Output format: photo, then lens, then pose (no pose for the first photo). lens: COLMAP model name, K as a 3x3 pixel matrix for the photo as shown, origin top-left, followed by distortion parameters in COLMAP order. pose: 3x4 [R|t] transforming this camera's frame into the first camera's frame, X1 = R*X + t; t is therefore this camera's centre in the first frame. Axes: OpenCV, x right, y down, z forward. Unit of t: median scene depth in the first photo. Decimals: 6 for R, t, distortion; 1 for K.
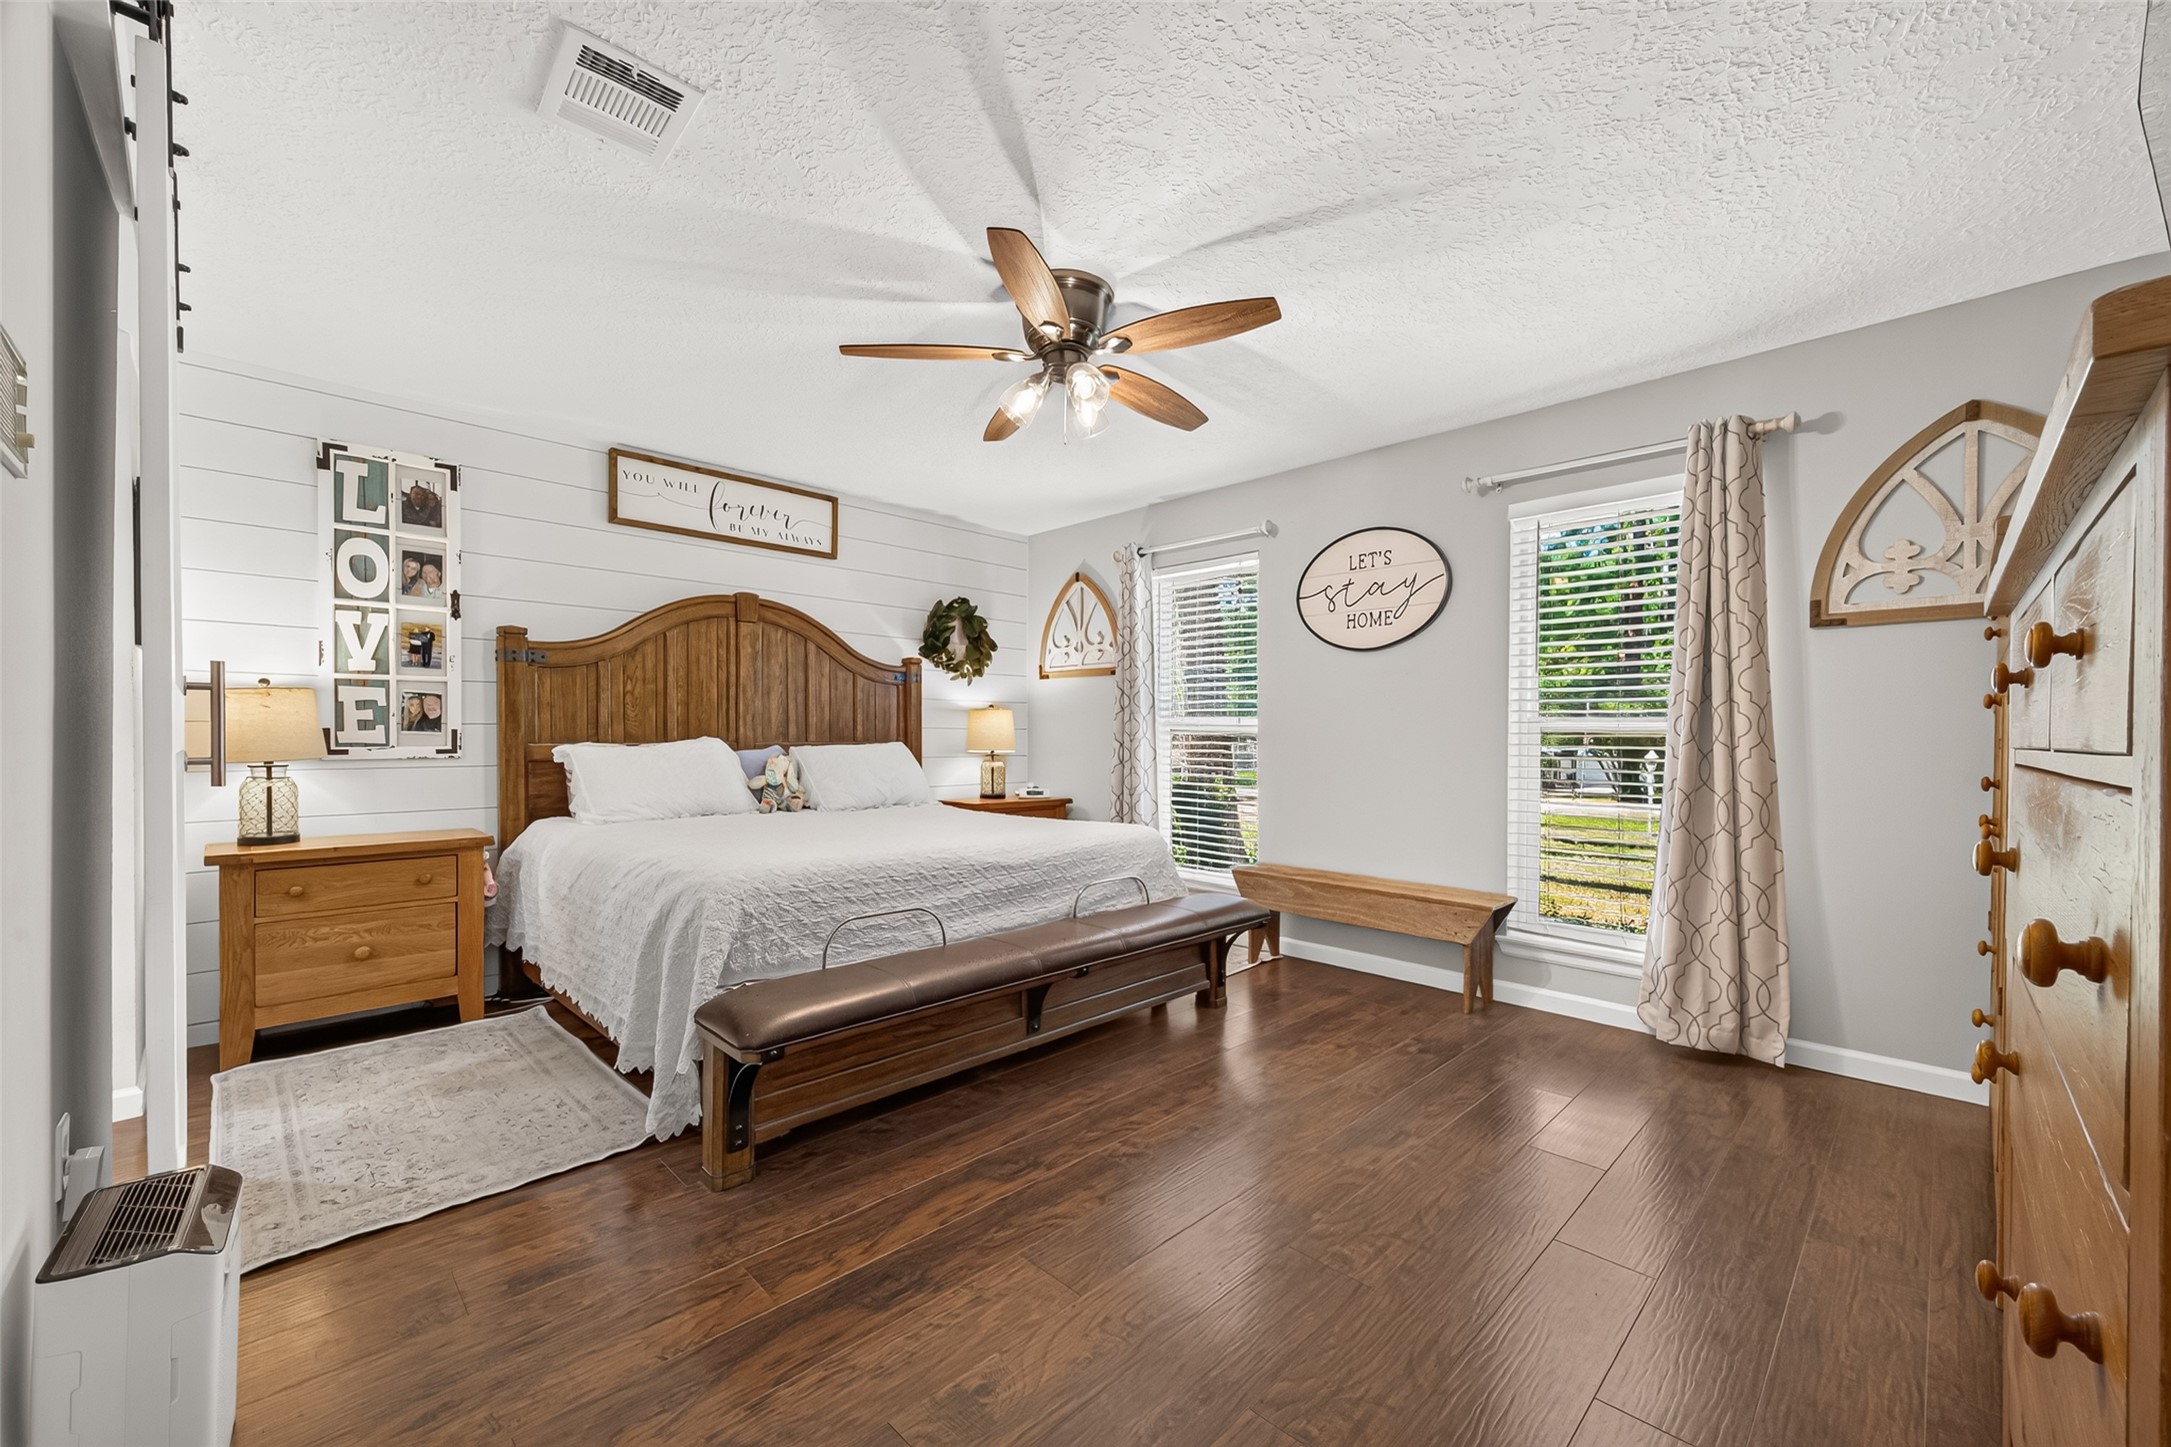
lens RADIAL K [[843.8, 0, 1095.6], [0, 843.8, 742.2], [0, 0, 1]] dist [0.008430, -0.000936]
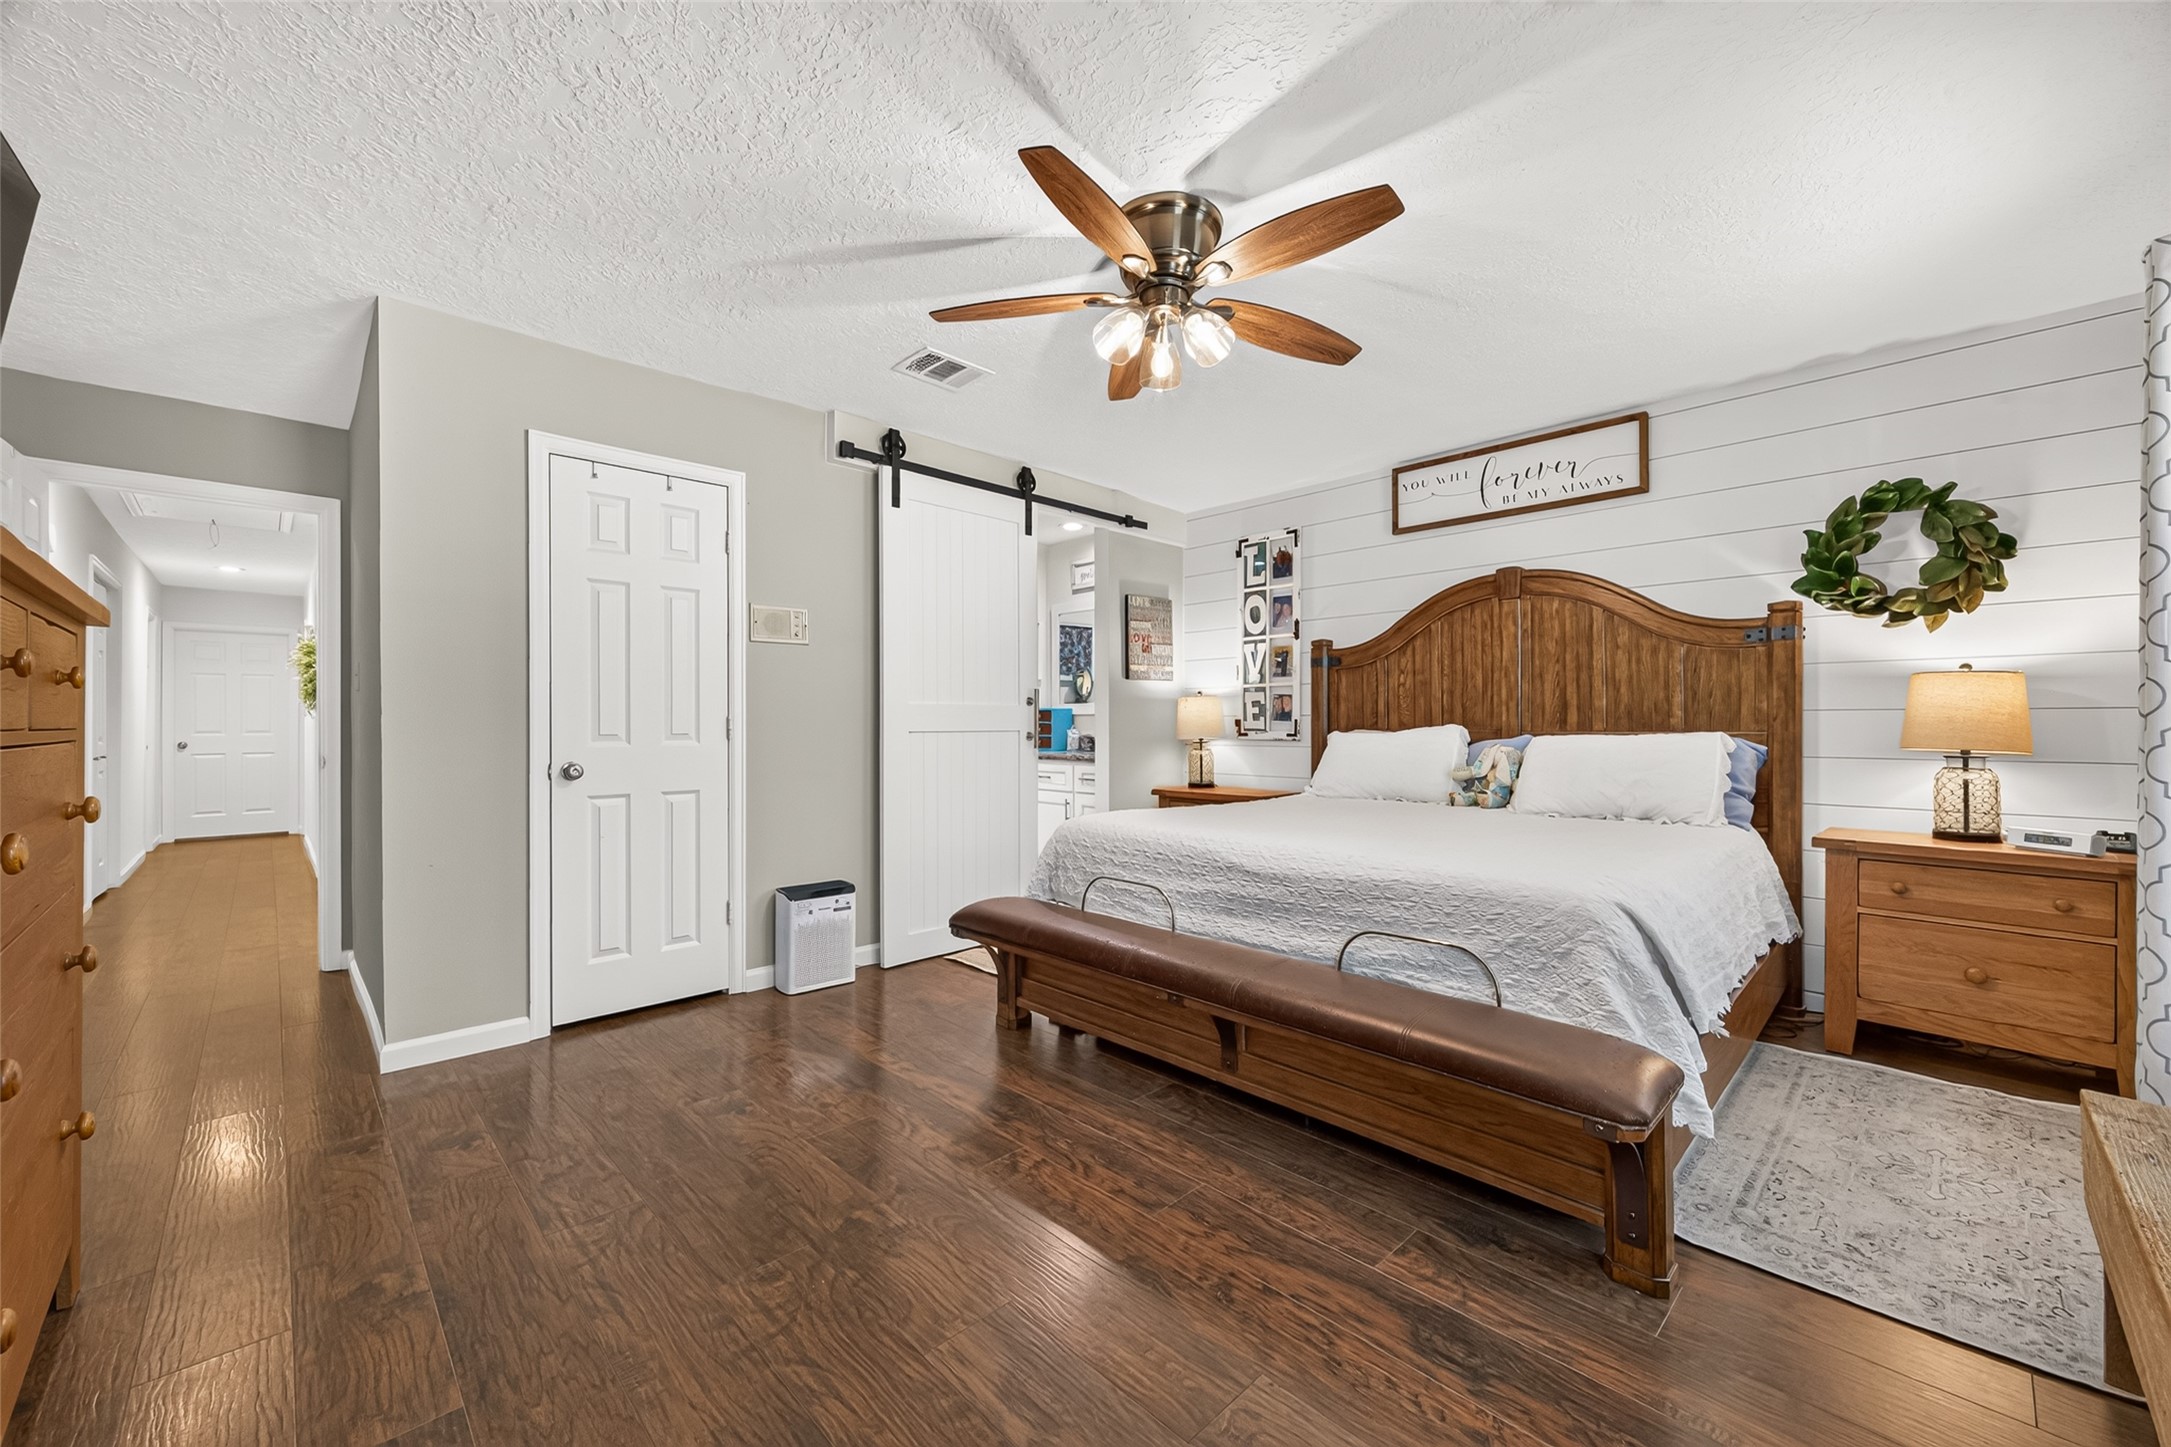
lens RADIAL K [[843.8, 0, 1094.1], [0, 843.8, 717.7], [0, 0, 1]] dist [0.008430, -0.000936]
pose [[-0.011841, -0.011150, -0.999868, 0.633036], [-0.008026, 0.999907, -0.011055, -0.000238], [0.999898, 0.007894, -0.011929, 0.702342]]
